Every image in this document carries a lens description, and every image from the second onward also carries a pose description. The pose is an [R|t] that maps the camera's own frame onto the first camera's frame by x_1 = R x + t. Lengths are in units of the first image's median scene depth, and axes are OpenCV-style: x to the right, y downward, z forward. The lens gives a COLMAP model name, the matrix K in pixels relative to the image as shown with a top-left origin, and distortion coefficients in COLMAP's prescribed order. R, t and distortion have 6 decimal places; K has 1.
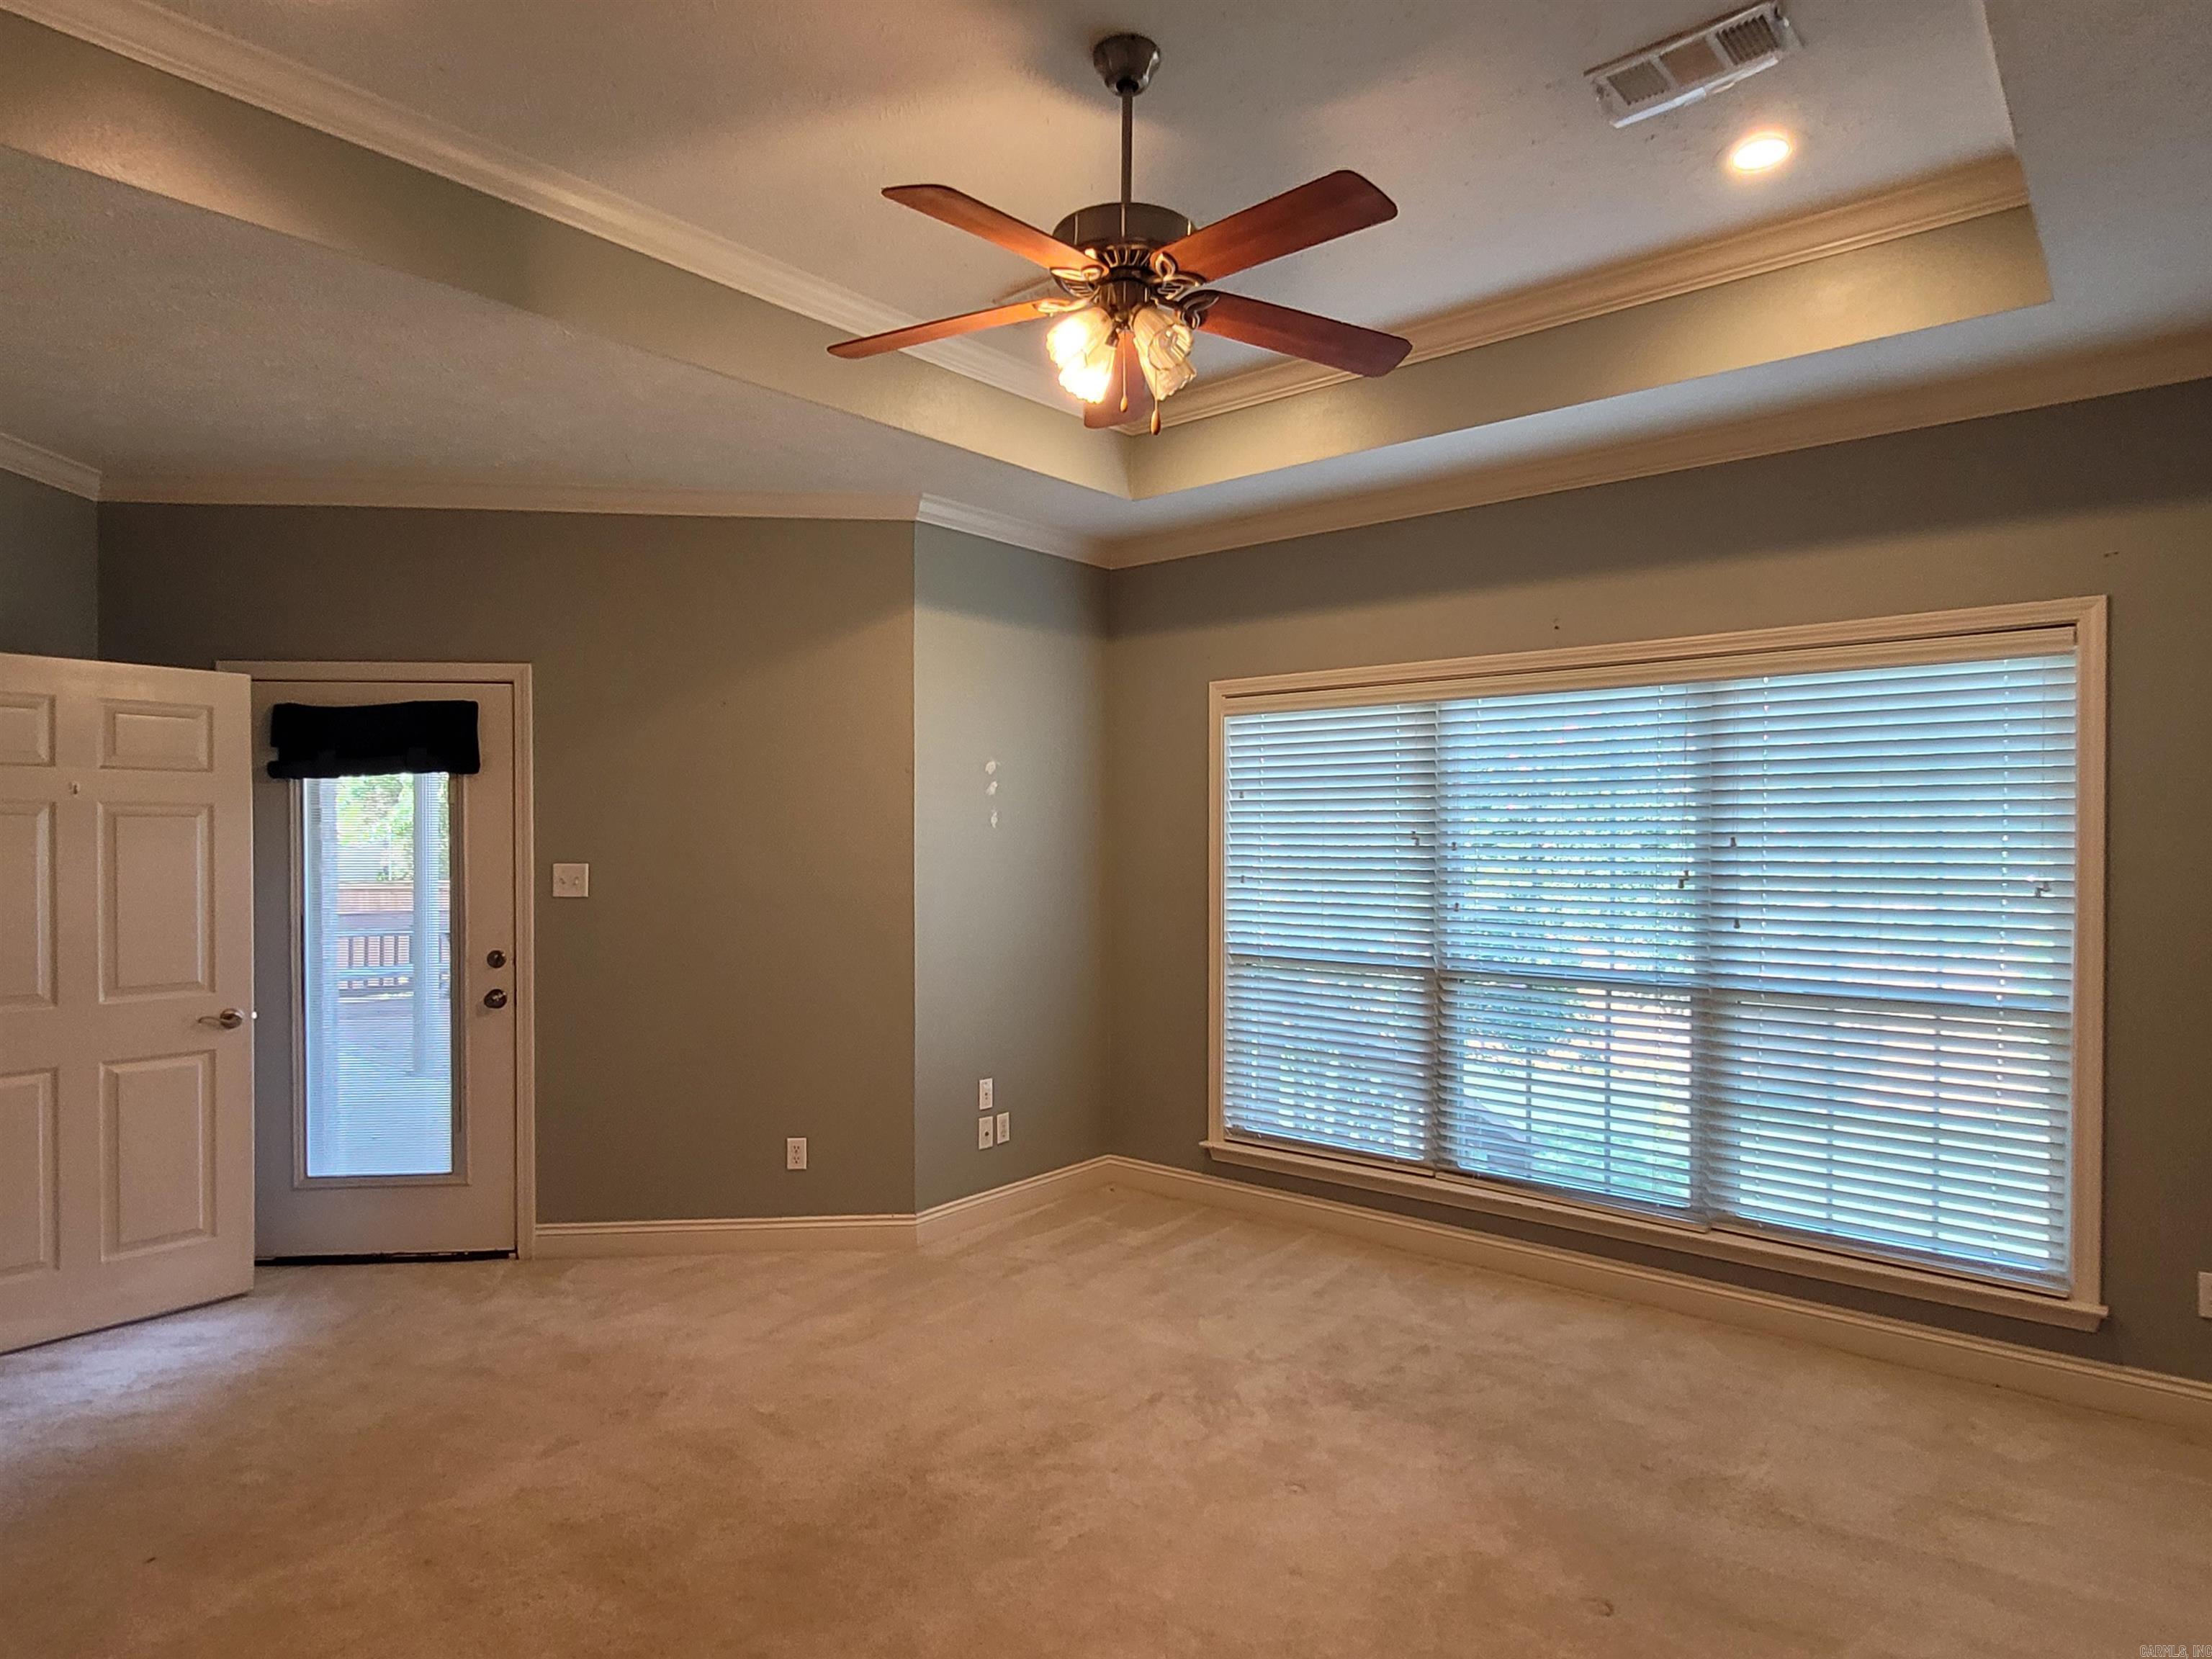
lens RADIAL K [[1264.9, 0, 1105.7], [0, 1264.9, 837.4], [0, 0, 1]] dist [-0.000254, 0.000158]
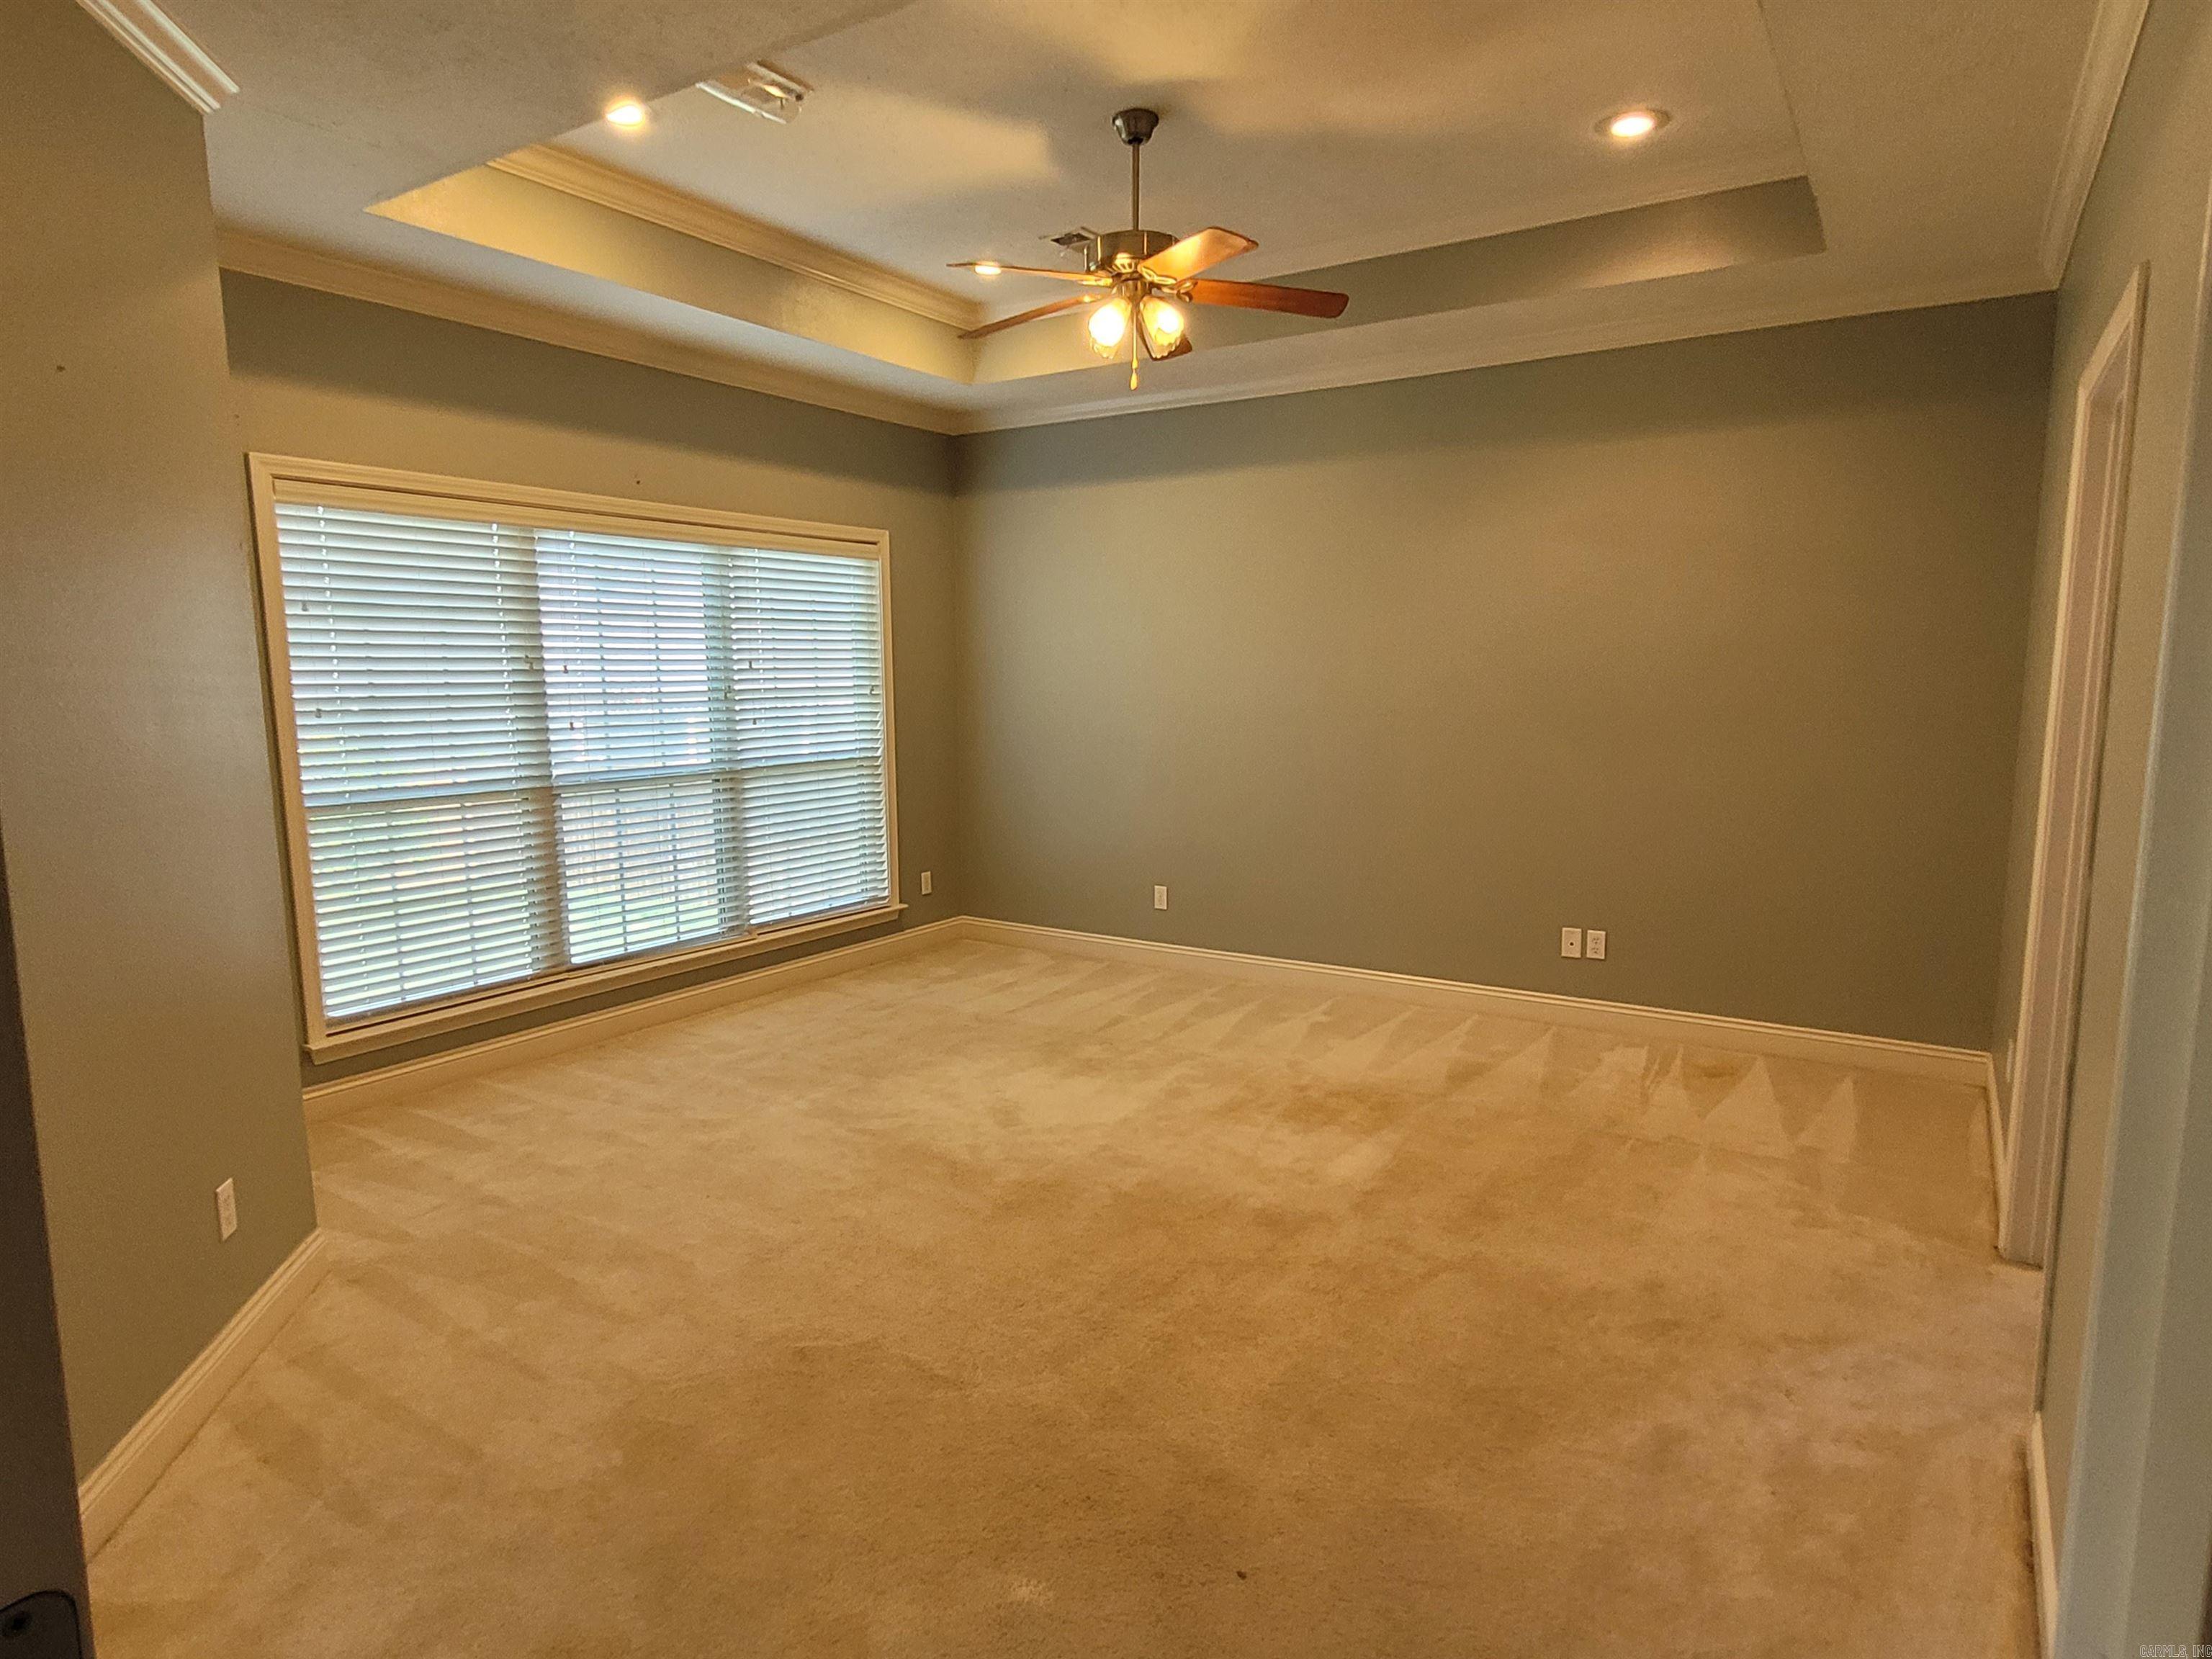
lens RADIAL K [[1264.9, 0, 1107.3], [0, 1264.9, 828.9], [0, 0, 1]] dist [-0.000254, 0.000158]
pose [[-0.115888, -0.128322, 0.984938, -0.832031], [0.001234, 0.991600, 0.129335, 0.002587], [-0.993262, 0.016203, -0.114756, 0.656593]]
